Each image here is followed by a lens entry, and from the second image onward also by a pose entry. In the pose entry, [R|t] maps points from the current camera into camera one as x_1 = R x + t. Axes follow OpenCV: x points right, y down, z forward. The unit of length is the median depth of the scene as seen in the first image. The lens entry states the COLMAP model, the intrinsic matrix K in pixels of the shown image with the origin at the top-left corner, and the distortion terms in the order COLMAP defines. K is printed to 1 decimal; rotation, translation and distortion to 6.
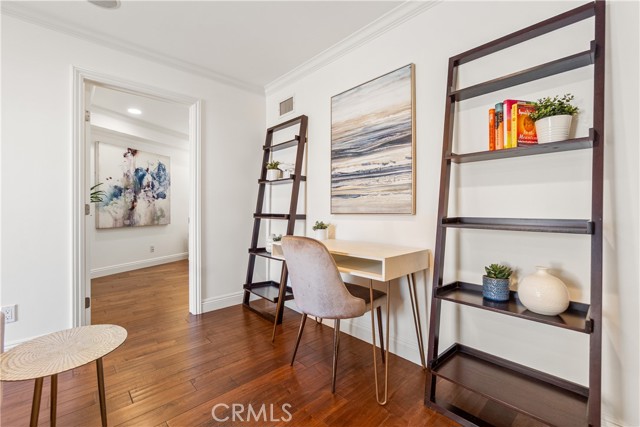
lens RADIAL K [[277.4, 0, 315.5], [0, 277.4, 210.3], [0, 0, 1]] dist [-0.000702, -0.000011]
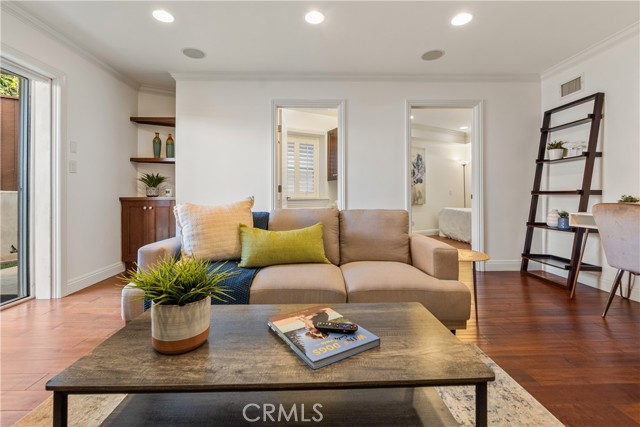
lens RADIAL K [[277.4, 0, 320.4], [0, 277.4, 194.7], [0, 0, 1]] dist [-0.000702, -0.000011]
pose [[0.752320, -0.005738, -0.658773, -0.148907], [-0.000748, 0.999954, -0.009564, 0.044388], [0.658798, 0.007688, 0.752281, -0.452916]]
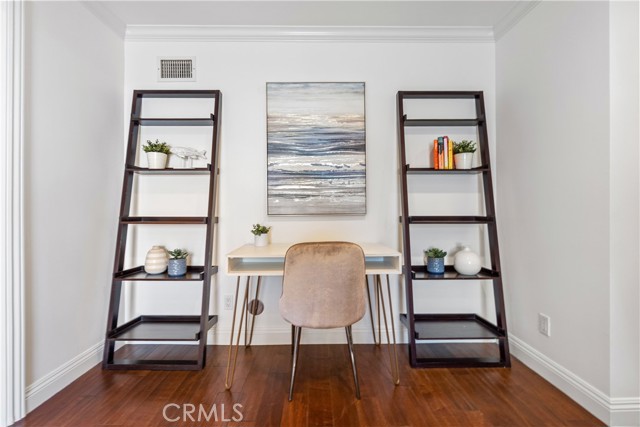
lens RADIAL K [[277.4, 0, 319.2], [0, 277.4, 210.5], [0, 0, 1]] dist [-0.000702, -0.000011]
pose [[0.669210, 0.001621, 0.743072, -0.453854], [0.004324, 0.999972, -0.006077, 0.002852], [-0.743061, 0.007280, 0.669184, 0.274881]]
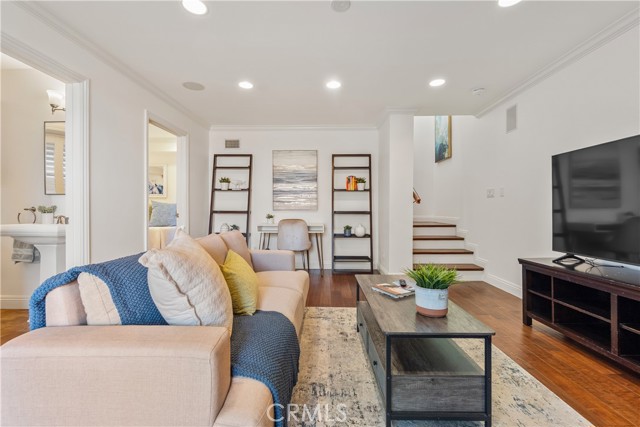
lens RADIAL K [[277.4, 0, 319.8], [0, 277.4, 214.3], [0, 0, 1]] dist [-0.000702, -0.000011]
pose [[0.703824, -0.007585, 0.710334, -1.028298], [-0.000938, 0.999932, 0.011607, 0.015827], [-0.710374, -0.008836, 0.703769, -0.569532]]
